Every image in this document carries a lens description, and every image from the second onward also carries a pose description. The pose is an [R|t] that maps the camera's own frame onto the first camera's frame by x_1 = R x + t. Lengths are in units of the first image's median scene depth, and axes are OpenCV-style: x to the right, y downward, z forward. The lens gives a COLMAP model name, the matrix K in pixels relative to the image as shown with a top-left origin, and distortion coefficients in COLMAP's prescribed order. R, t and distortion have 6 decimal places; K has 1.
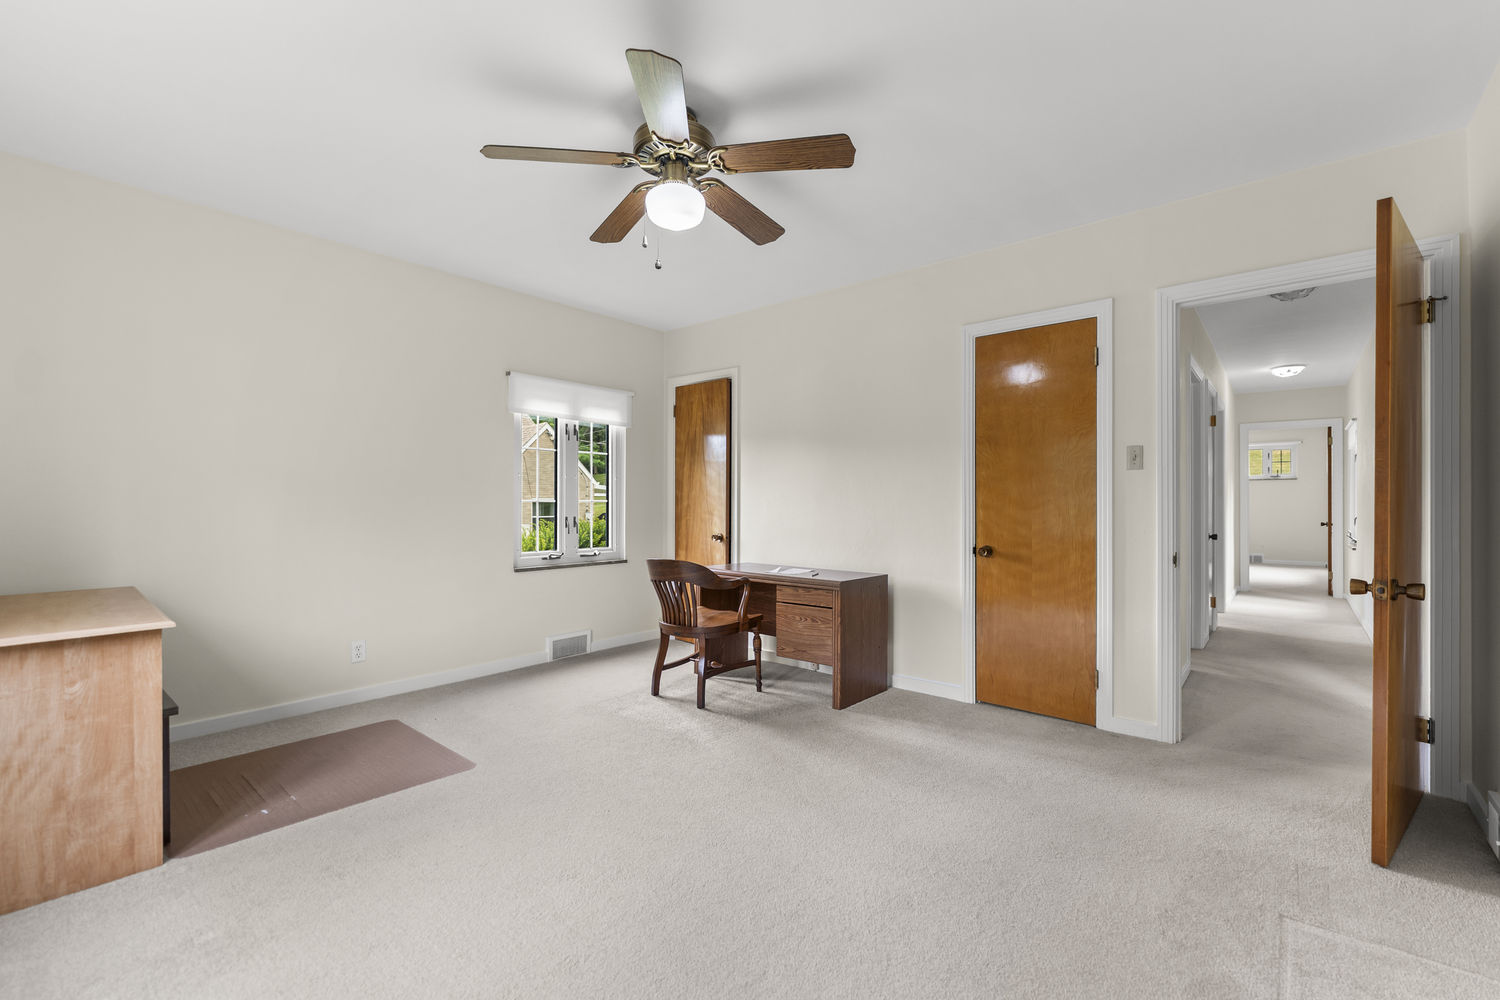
lens RADIAL K [[626.7, 0, 750.0], [0, 626.7, 500.0], [0, 0, 1]] dist [-0.000988, -0.000151]
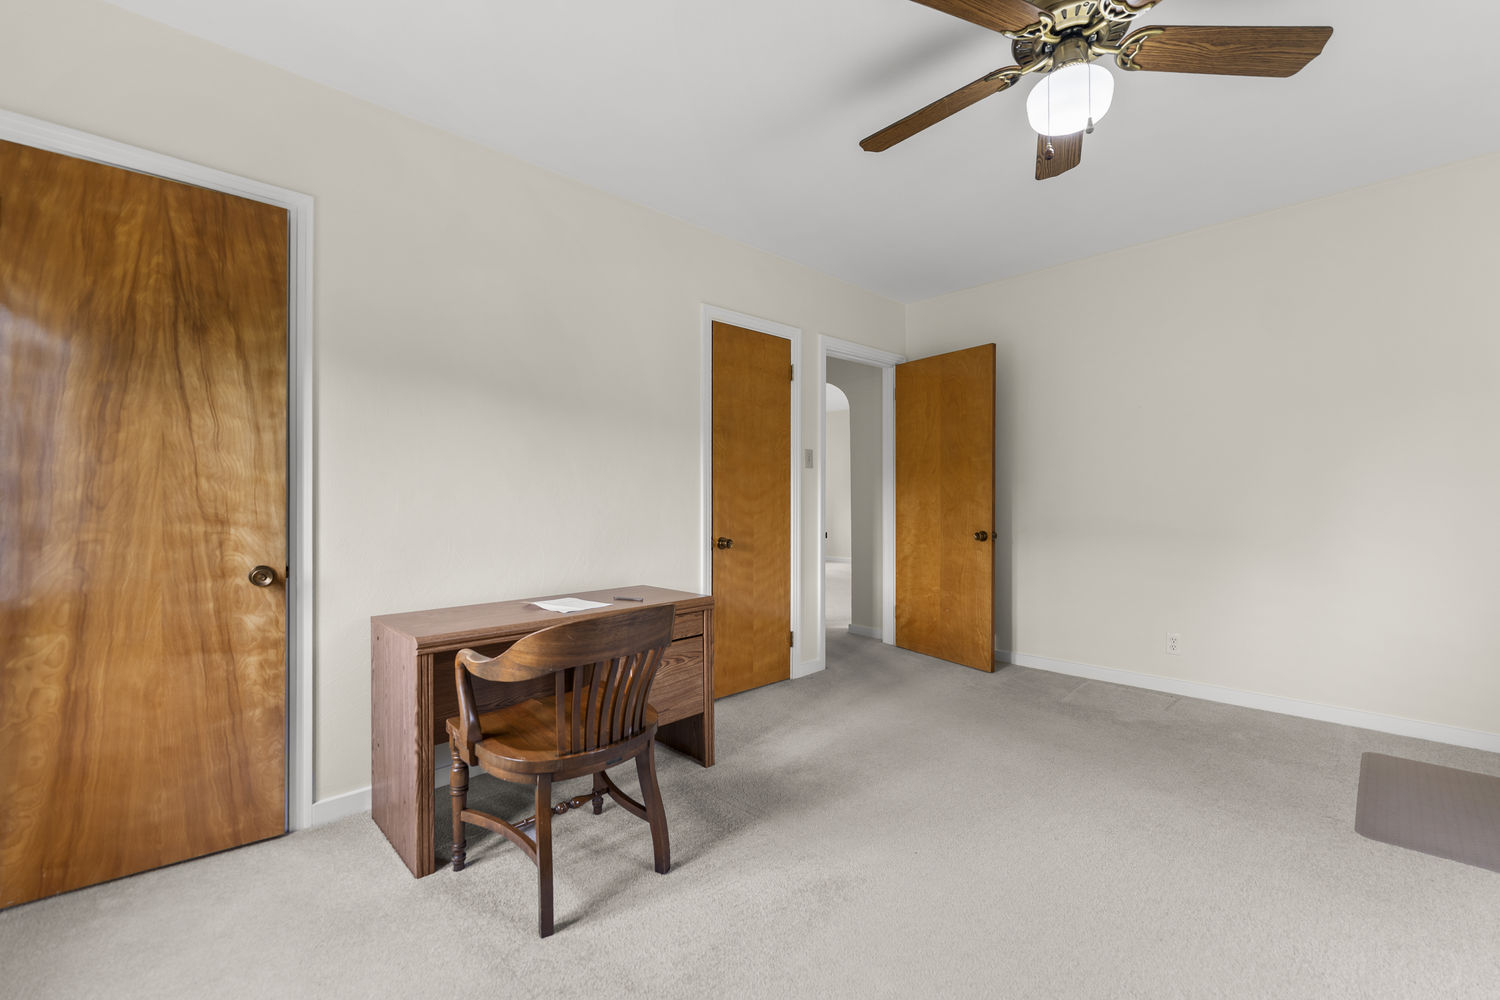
lens RADIAL K [[626.7, 0, 750.0], [0, 626.7, 500.0], [0, 0, 1]] dist [-0.000988, -0.000151]
pose [[0.109084, -0.007690, 0.994003, -0.596280], [-0.002738, 0.999964, 0.008037, 0.006016], [-0.994029, -0.003599, 0.109059, 0.853465]]
